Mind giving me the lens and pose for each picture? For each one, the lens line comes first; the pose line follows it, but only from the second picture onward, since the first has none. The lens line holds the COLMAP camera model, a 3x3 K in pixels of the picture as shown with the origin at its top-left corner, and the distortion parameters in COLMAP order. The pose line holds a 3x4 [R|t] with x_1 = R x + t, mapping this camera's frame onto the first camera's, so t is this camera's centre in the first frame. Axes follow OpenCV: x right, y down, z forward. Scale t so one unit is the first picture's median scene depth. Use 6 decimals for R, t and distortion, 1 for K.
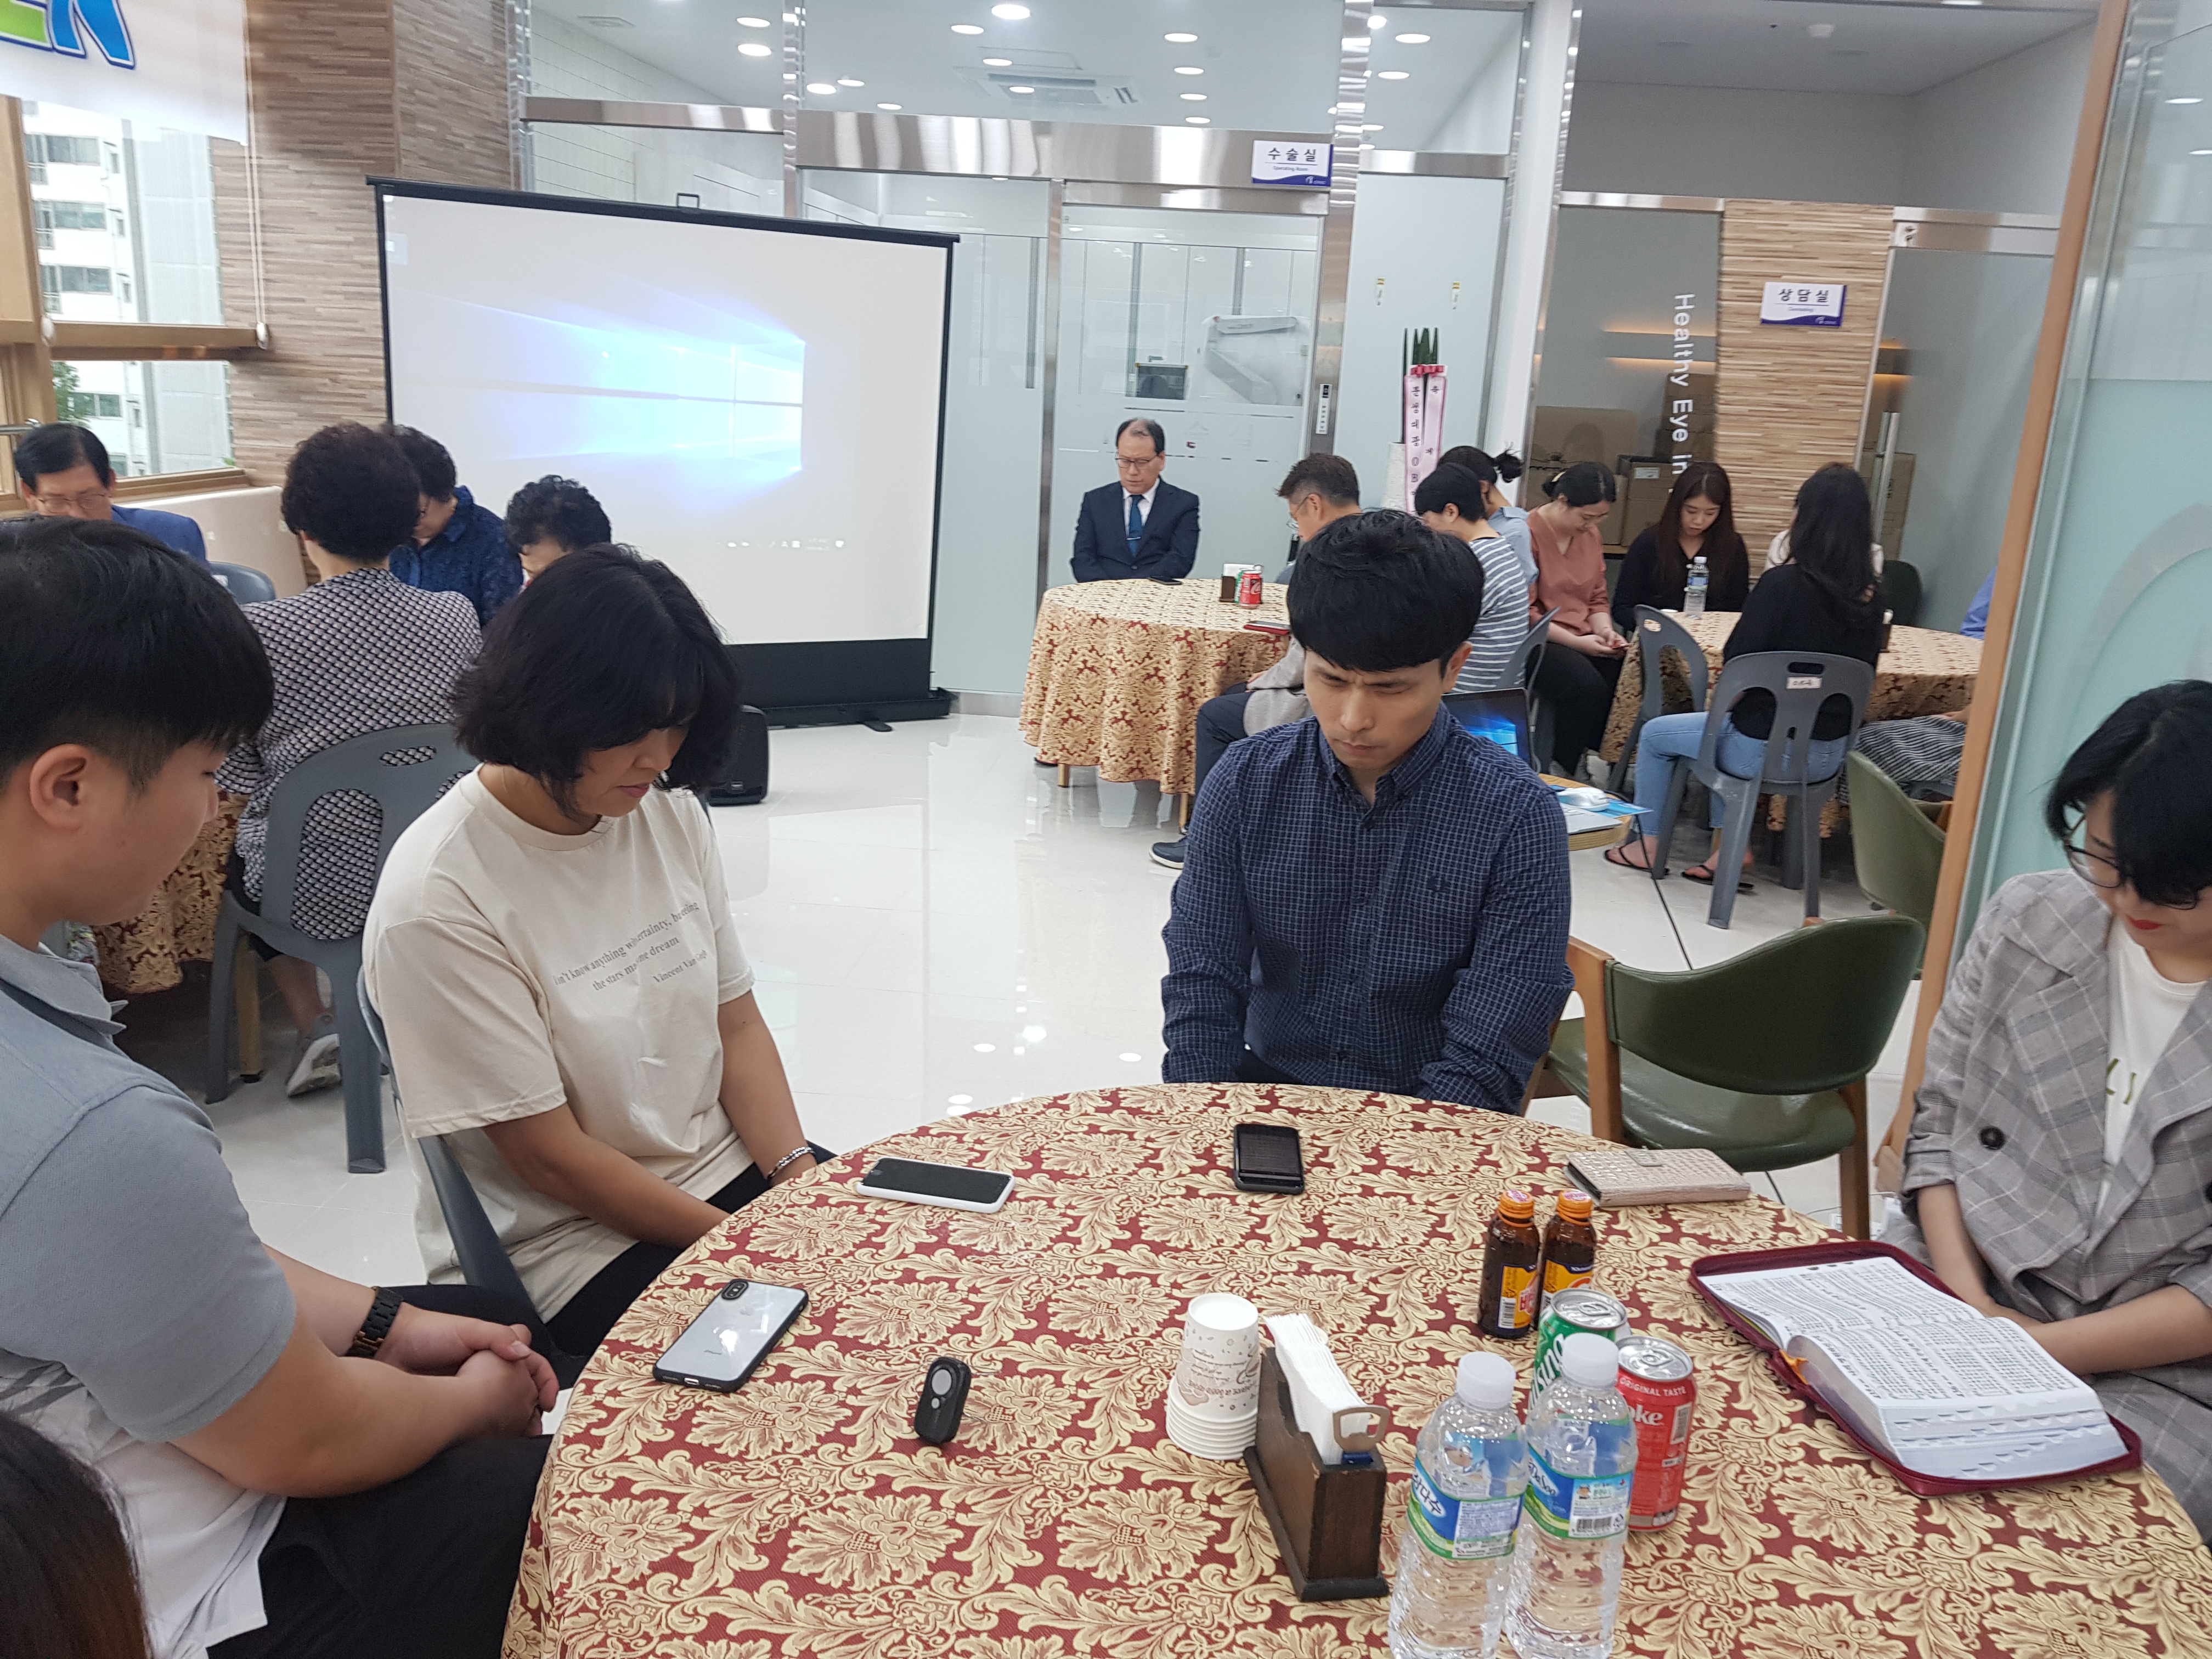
lens RADIAL K [[1727.2, 0, 1075.9], [0, 1727.2, 818.3], [0, 0, 1]] dist [0.092383, -0.168002]
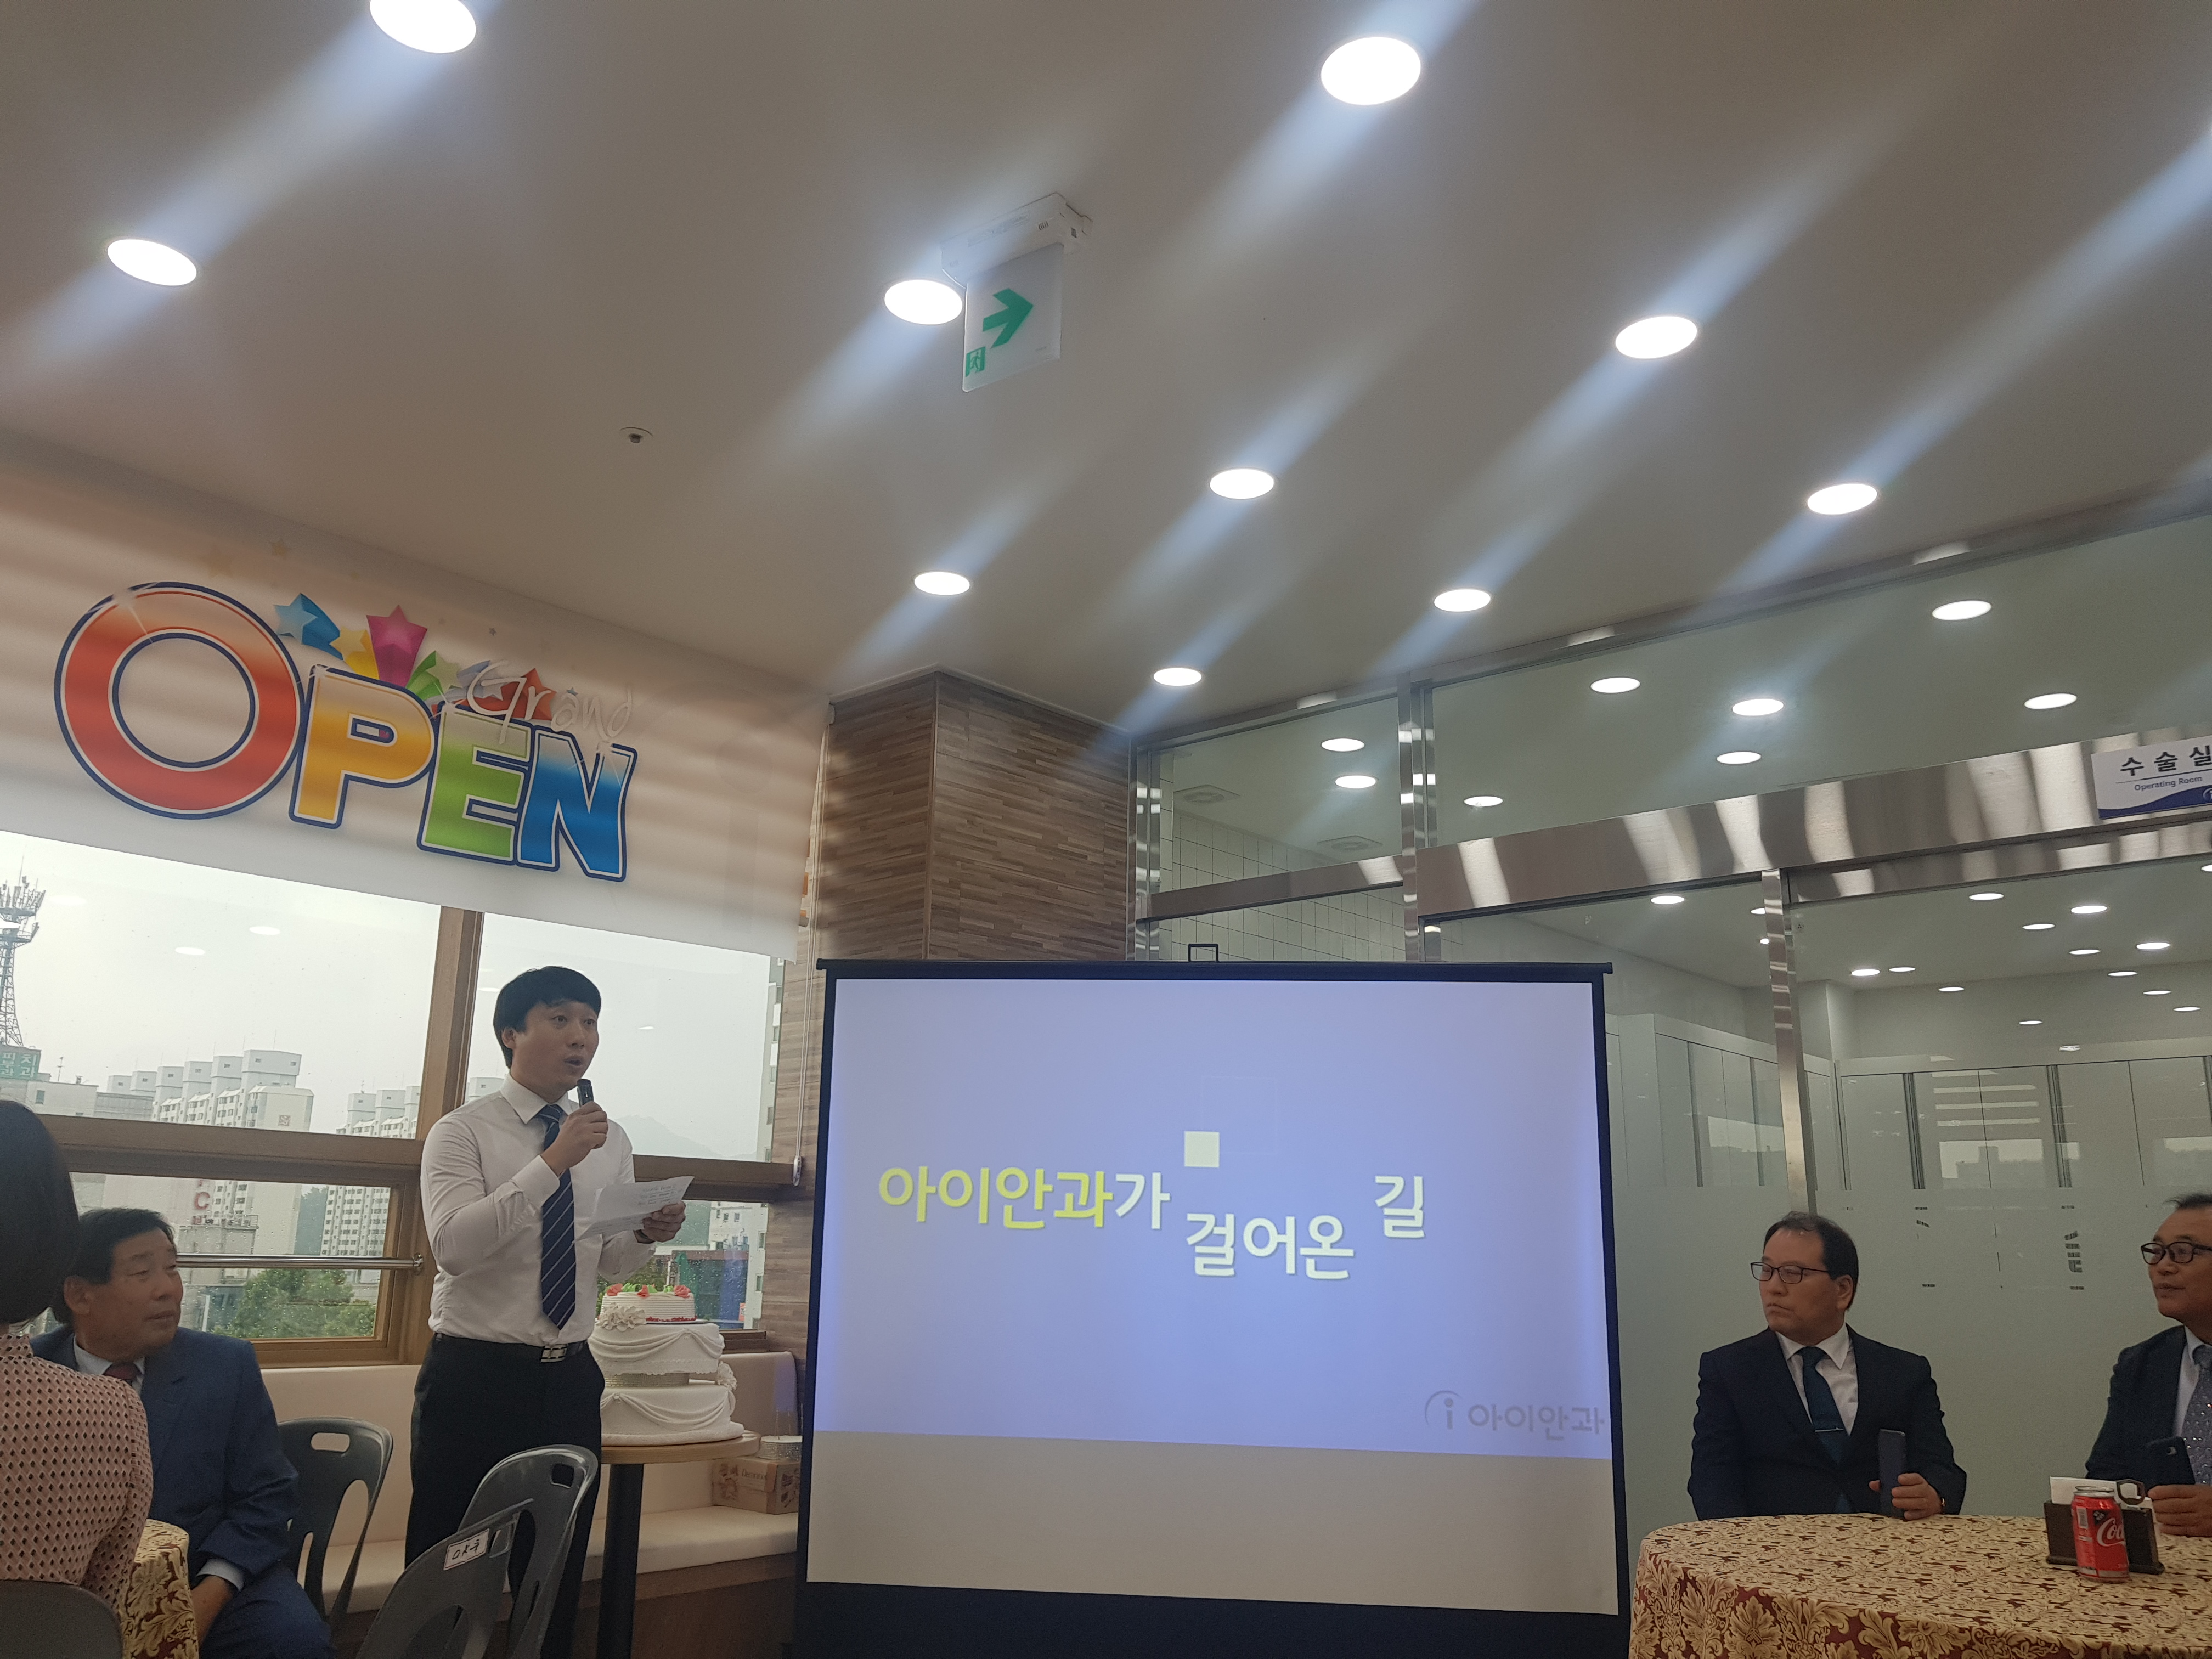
lens RADIAL K [[1727.2, 0, 1075.9], [0, 1727.2, 818.3], [0, 0, 1]] dist [0.092383, -0.168002]
pose [[0.808216, -0.180312, -0.560602, 0.157718], [-0.127484, 0.875822, -0.465492, -0.045479], [0.574922, 0.447686, 0.684867, 0.406928]]
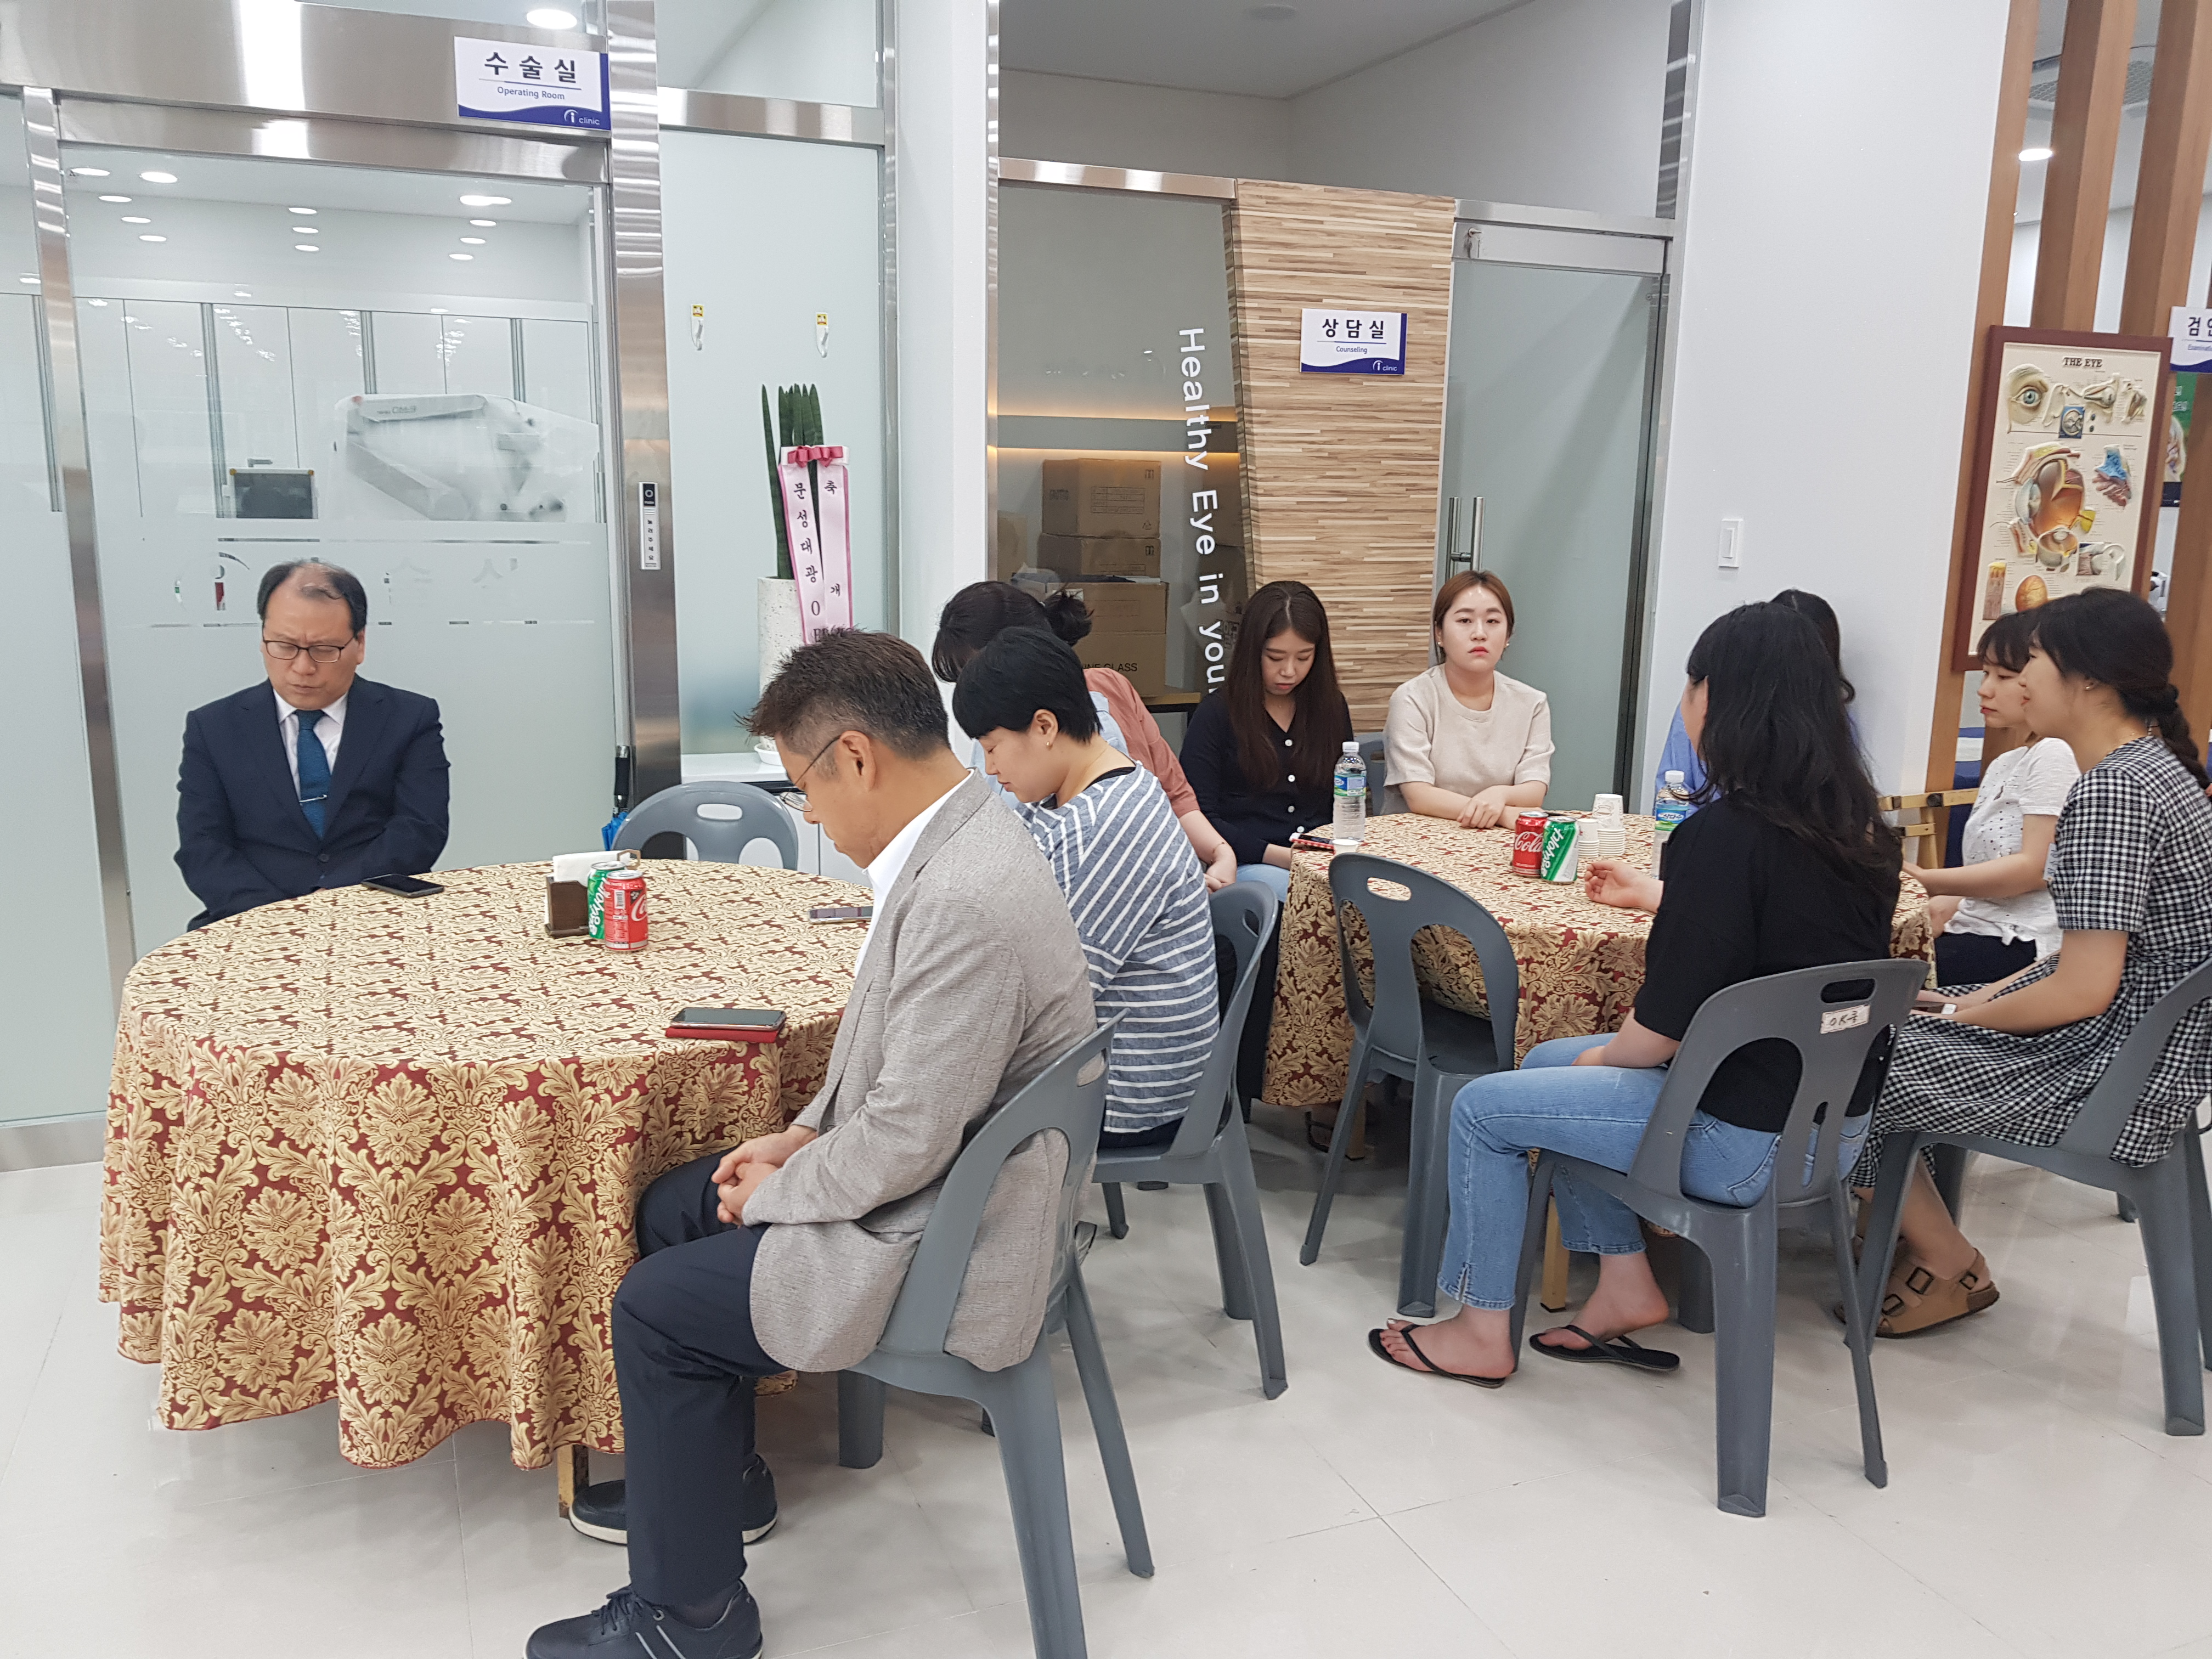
lens RADIAL K [[1727.2, 0, 1075.9], [0, 1727.2, 818.3], [0, 0, 1]] dist [0.092383, -0.168002]
pose [[0.882429, -0.123745, 0.453880, -0.001766], [0.150187, 0.988401, -0.022516, -0.115506], [-0.445829, 0.088035, 0.890779, 0.473435]]
